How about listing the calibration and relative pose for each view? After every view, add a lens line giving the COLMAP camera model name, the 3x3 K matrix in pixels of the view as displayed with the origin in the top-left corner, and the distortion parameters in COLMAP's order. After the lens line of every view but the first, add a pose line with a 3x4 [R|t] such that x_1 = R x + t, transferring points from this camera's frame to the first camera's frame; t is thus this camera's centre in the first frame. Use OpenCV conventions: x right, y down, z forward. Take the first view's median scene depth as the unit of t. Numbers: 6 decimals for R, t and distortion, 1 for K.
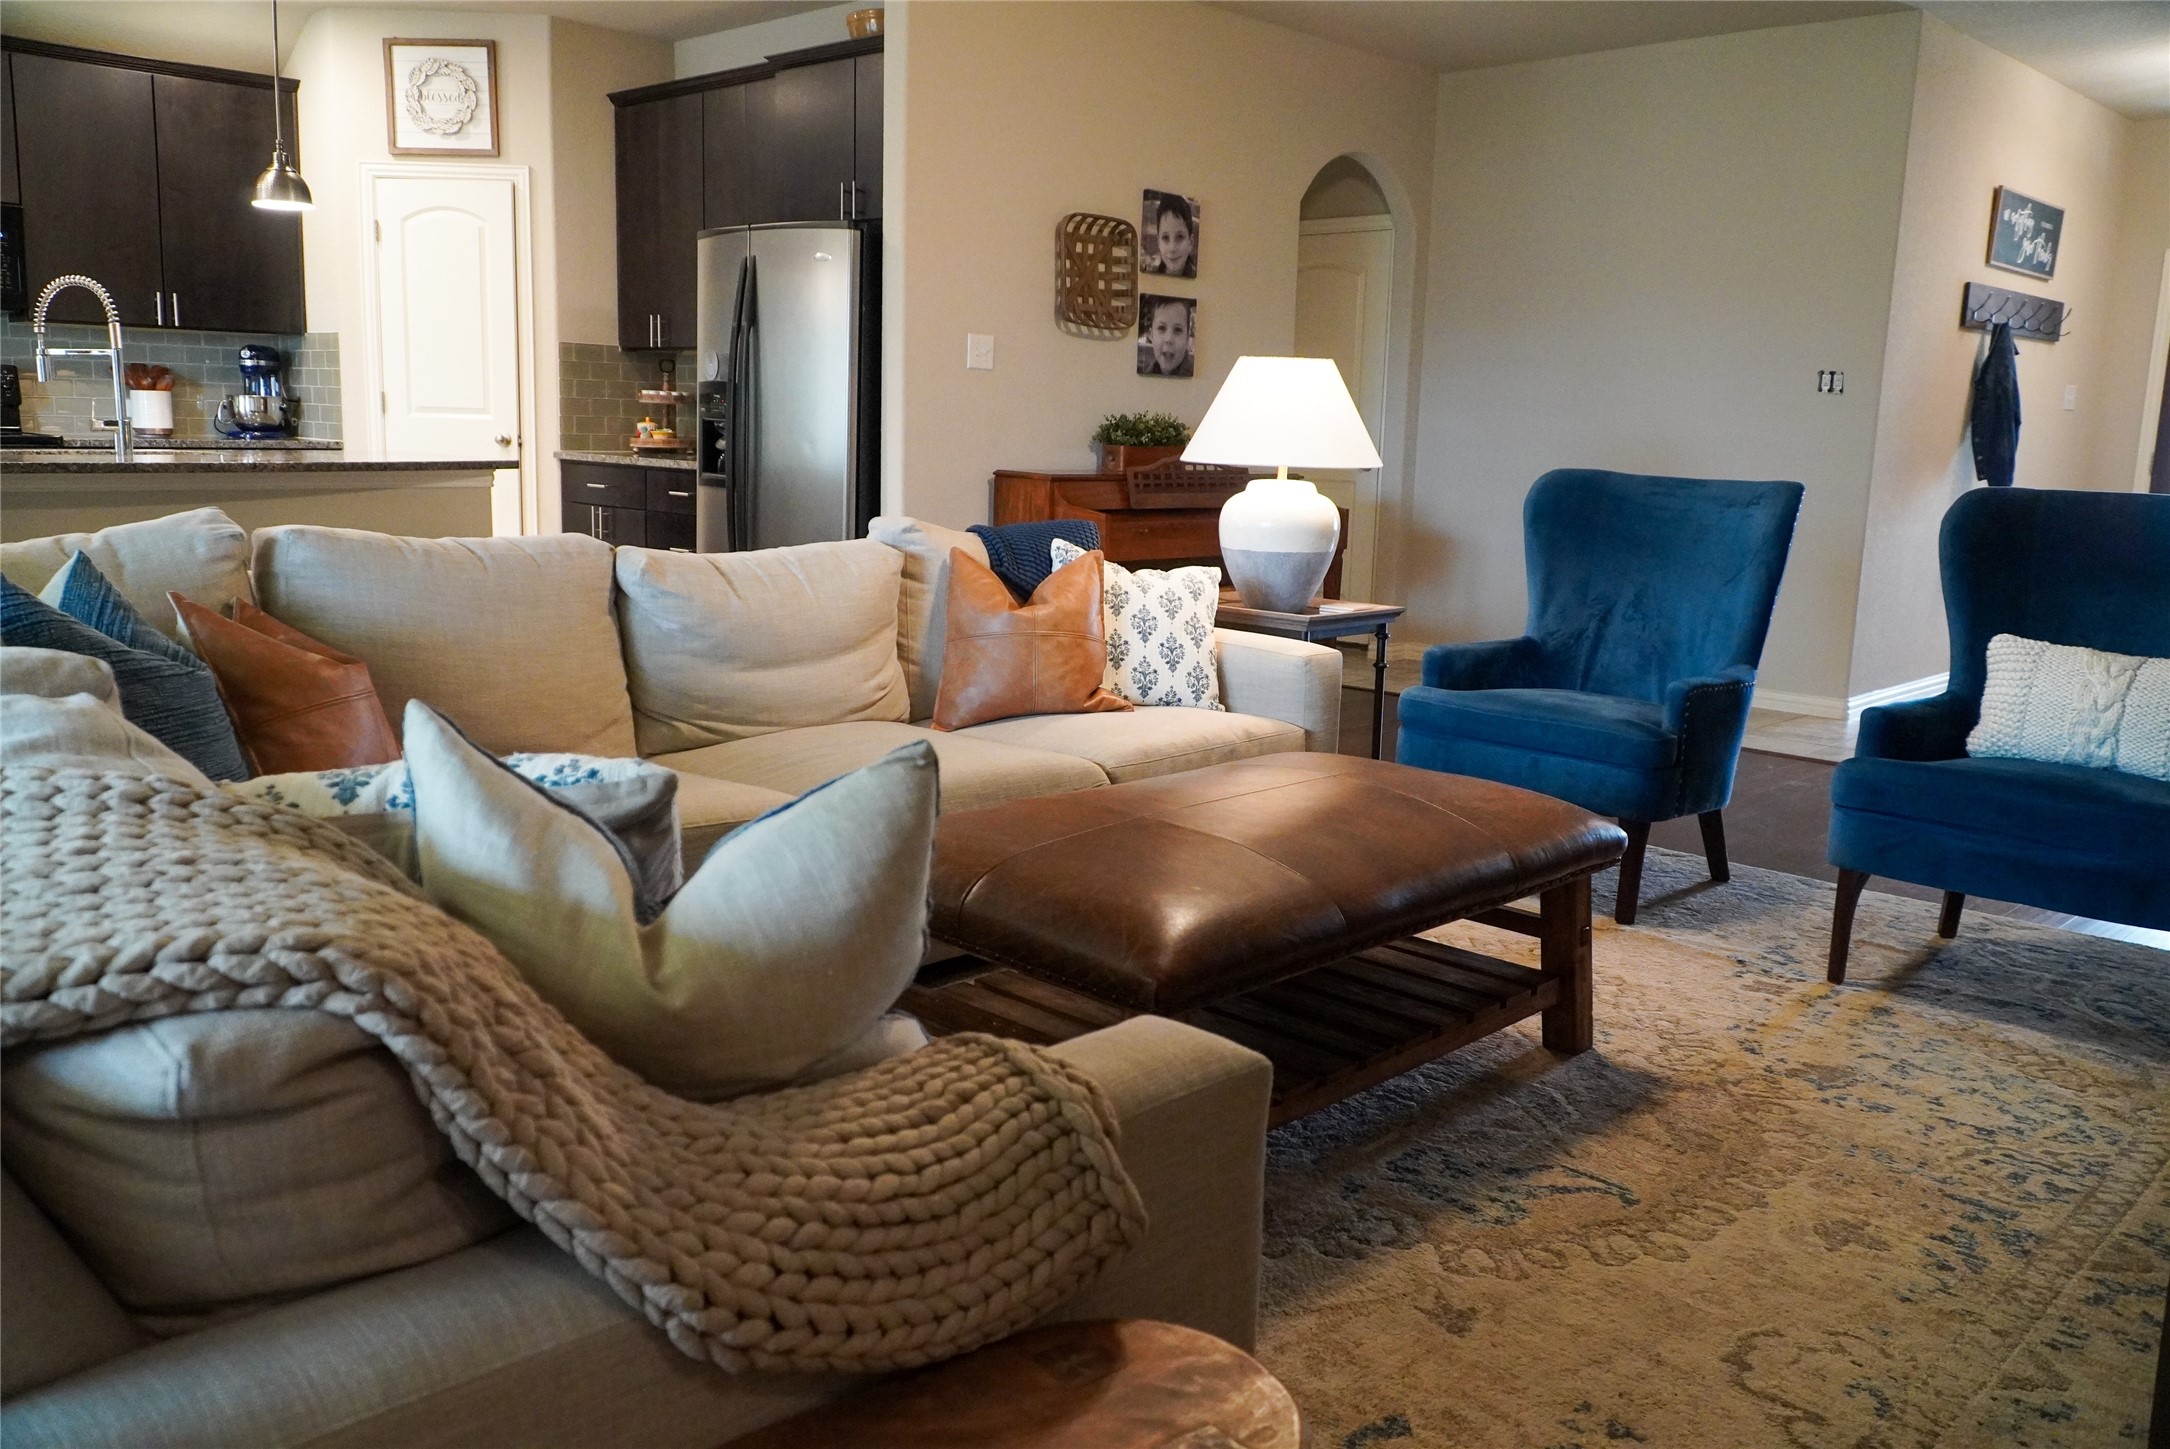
lens RADIAL K [[1714.3, 0, 1081.7], [0, 1714.3, 713.4], [0, 0, 1]] dist [-0.007503, 0.027287]
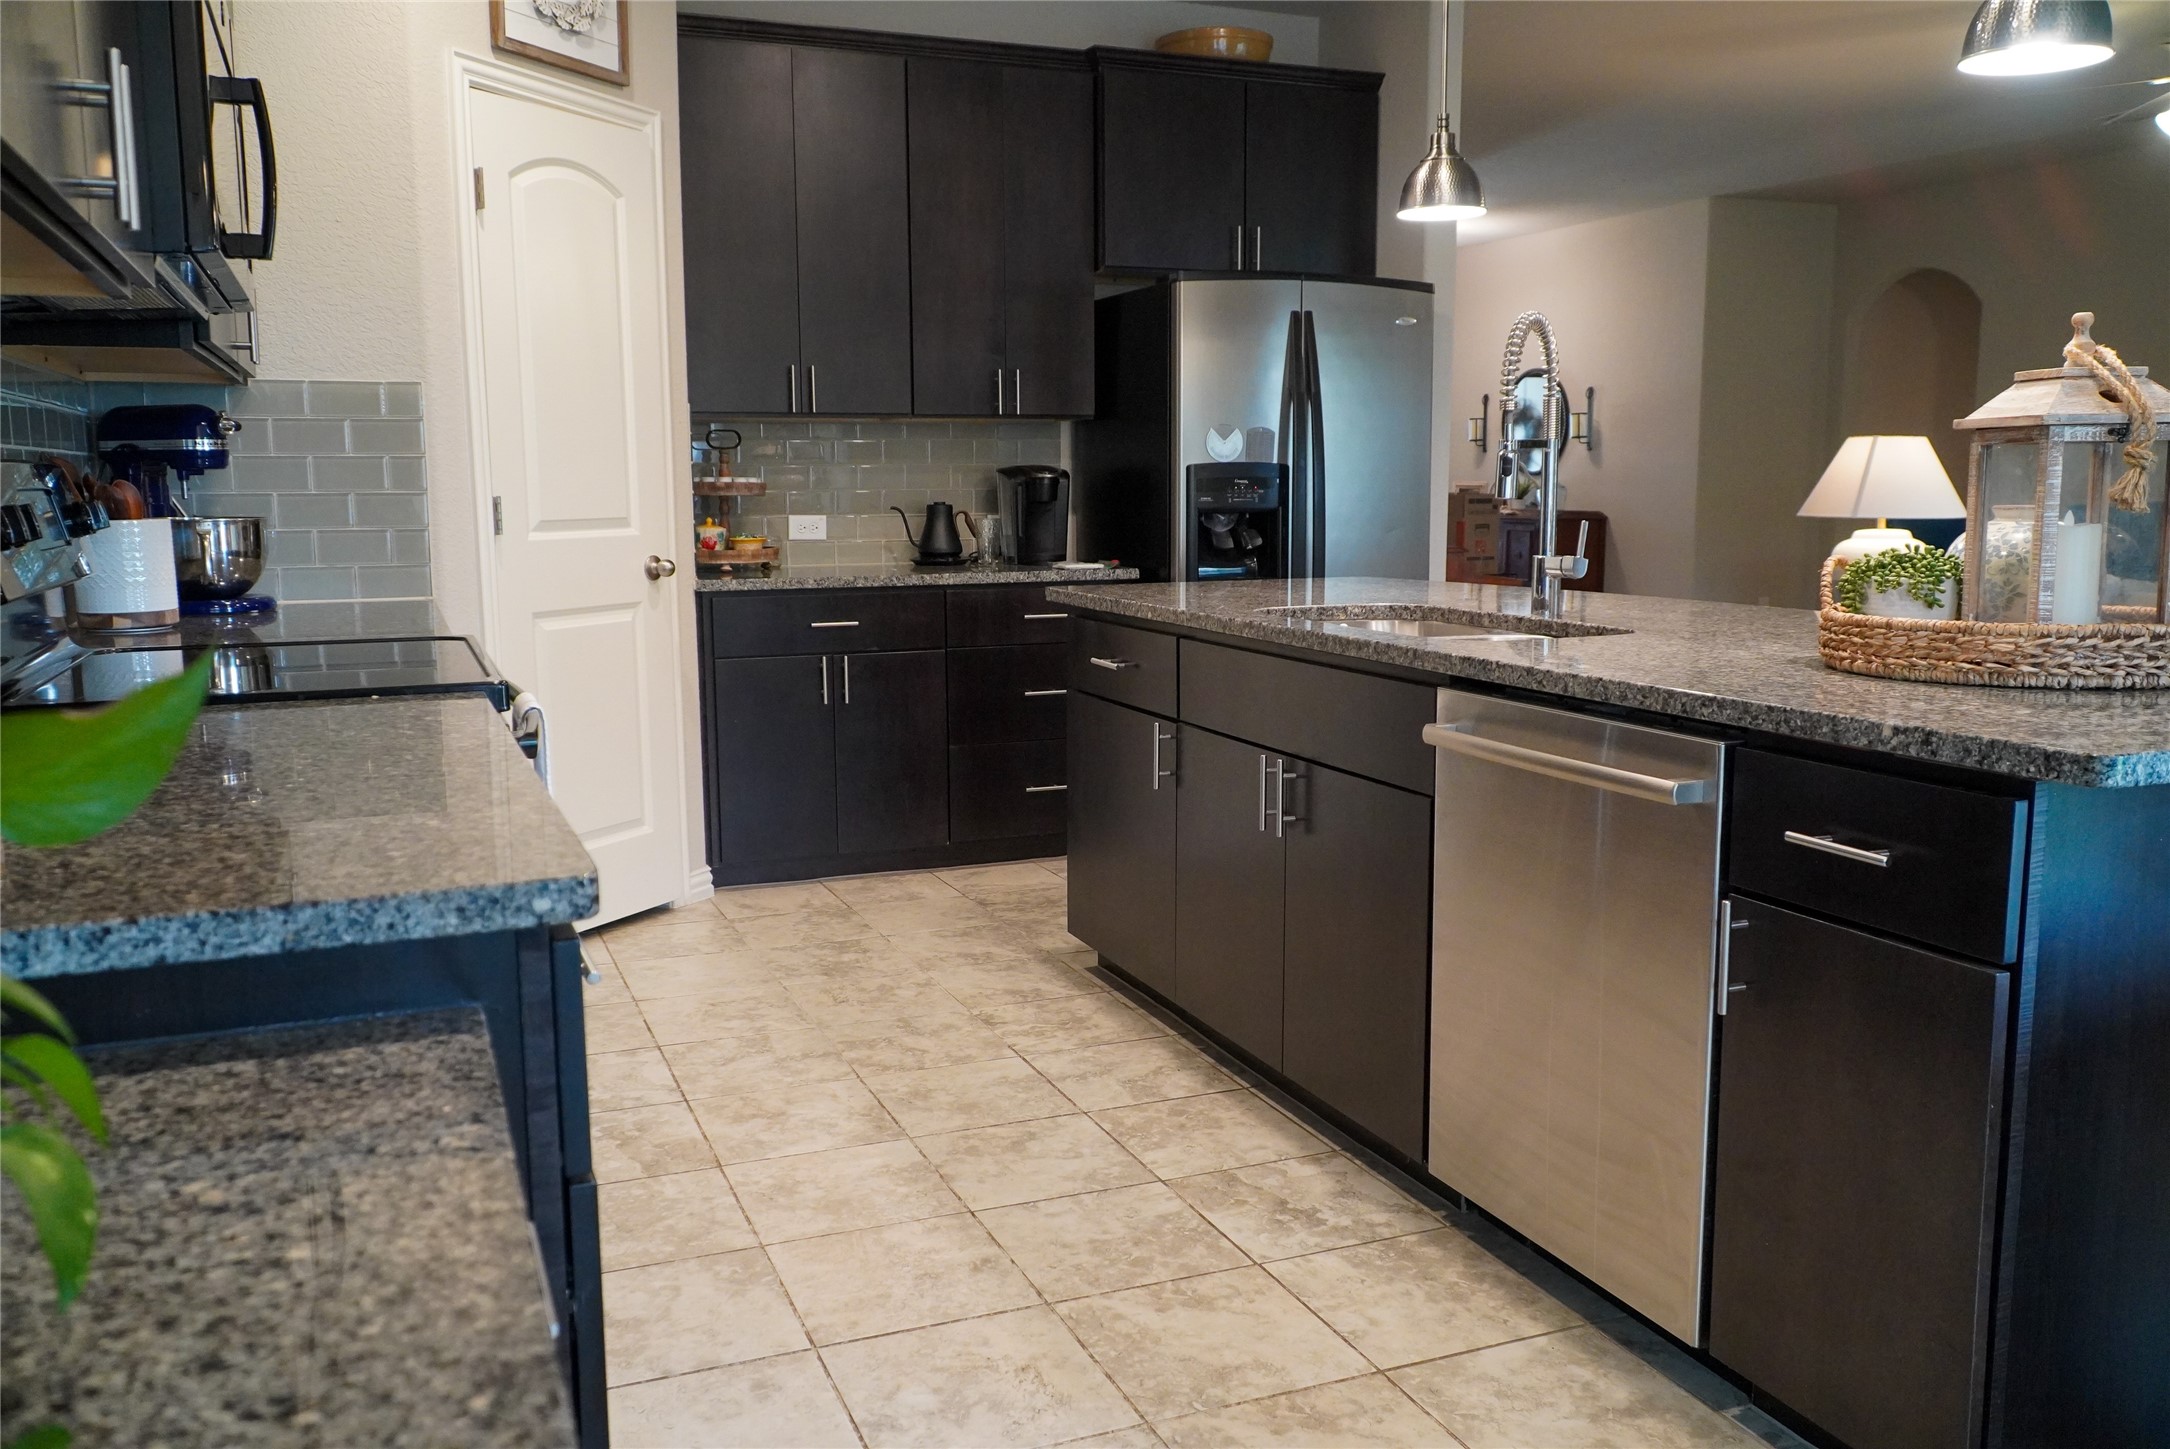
lens RADIAL K [[1714.3, 0, 1083.0], [0, 1714.3, 715.6], [0, 0, 1]] dist [-0.007503, 0.027287]
pose [[0.388996, -0.159780, 0.907277, -0.839216], [0.176628, 0.979509, 0.096771, -0.144060], [-0.904149, 0.122607, 0.409247, 0.645323]]
